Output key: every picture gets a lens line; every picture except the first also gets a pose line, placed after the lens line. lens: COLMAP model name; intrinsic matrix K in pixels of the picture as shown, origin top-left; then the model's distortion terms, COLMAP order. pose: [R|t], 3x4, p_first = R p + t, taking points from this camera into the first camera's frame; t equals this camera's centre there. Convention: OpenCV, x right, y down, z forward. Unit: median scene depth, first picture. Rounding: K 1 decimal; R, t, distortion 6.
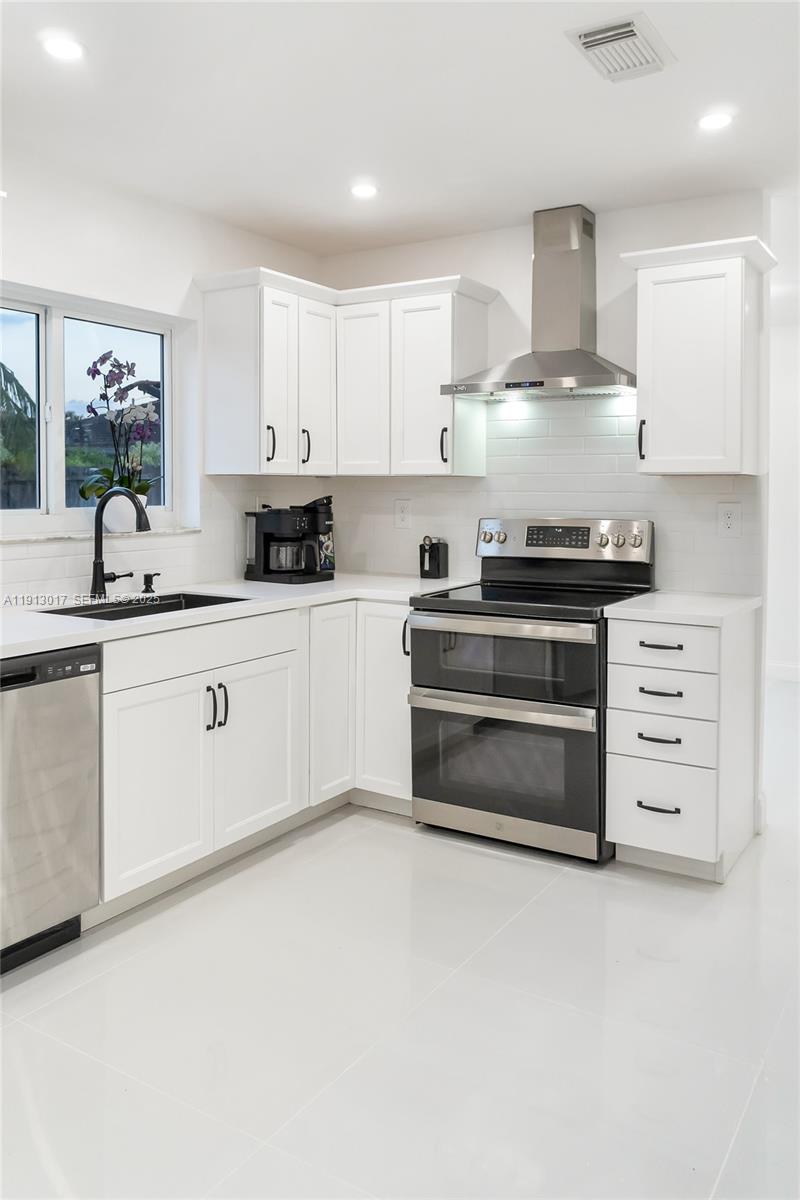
lens RADIAL K [[925.0, 0, 433.7], [0, 925.0, 504.4], [0, 0, 1]] dist [-0.006072, -0.003965]
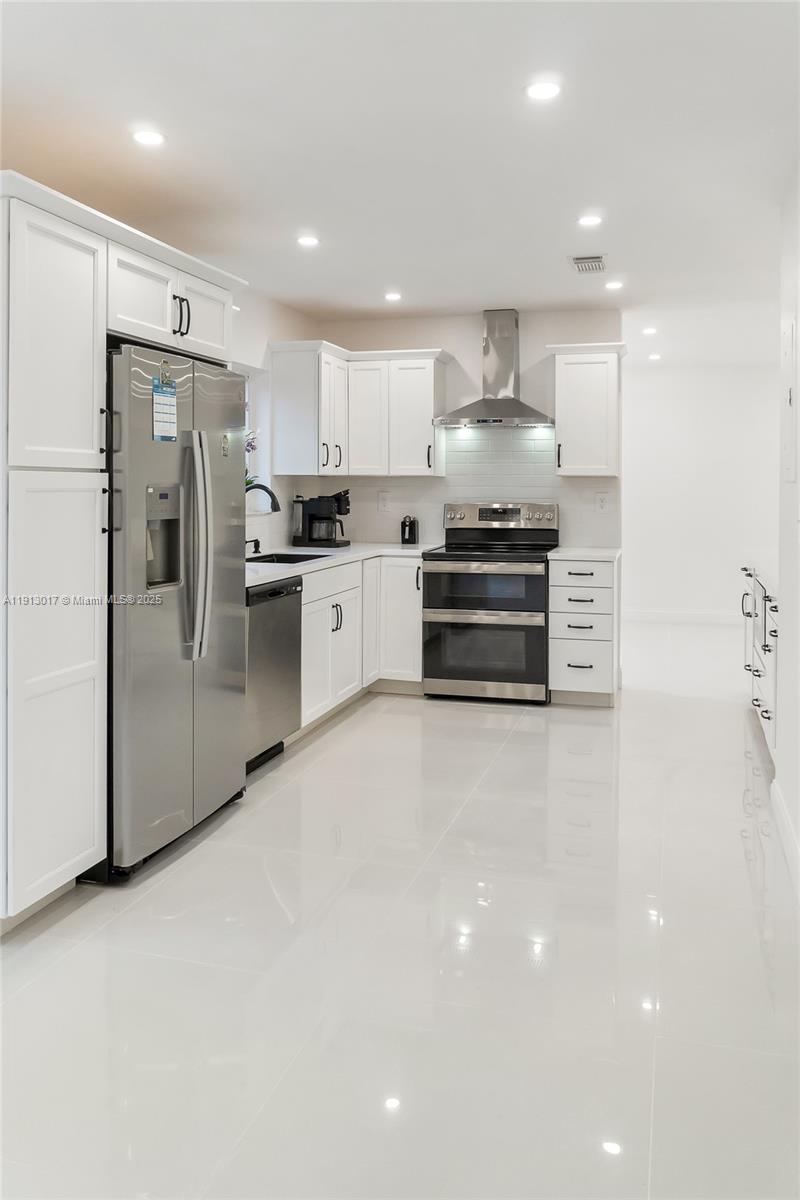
lens RADIAL K [[969.1, 0, 428.7], [0, 969.1, 488.2], [0, 0, 1]] dist [0.009594, 0.003453]
pose [[0.955461, -0.001434, 0.295113, -0.483255], [0.004488, 0.999943, -0.009672, 0.005175], [-0.295082, 0.010566, 0.955413, -0.573130]]
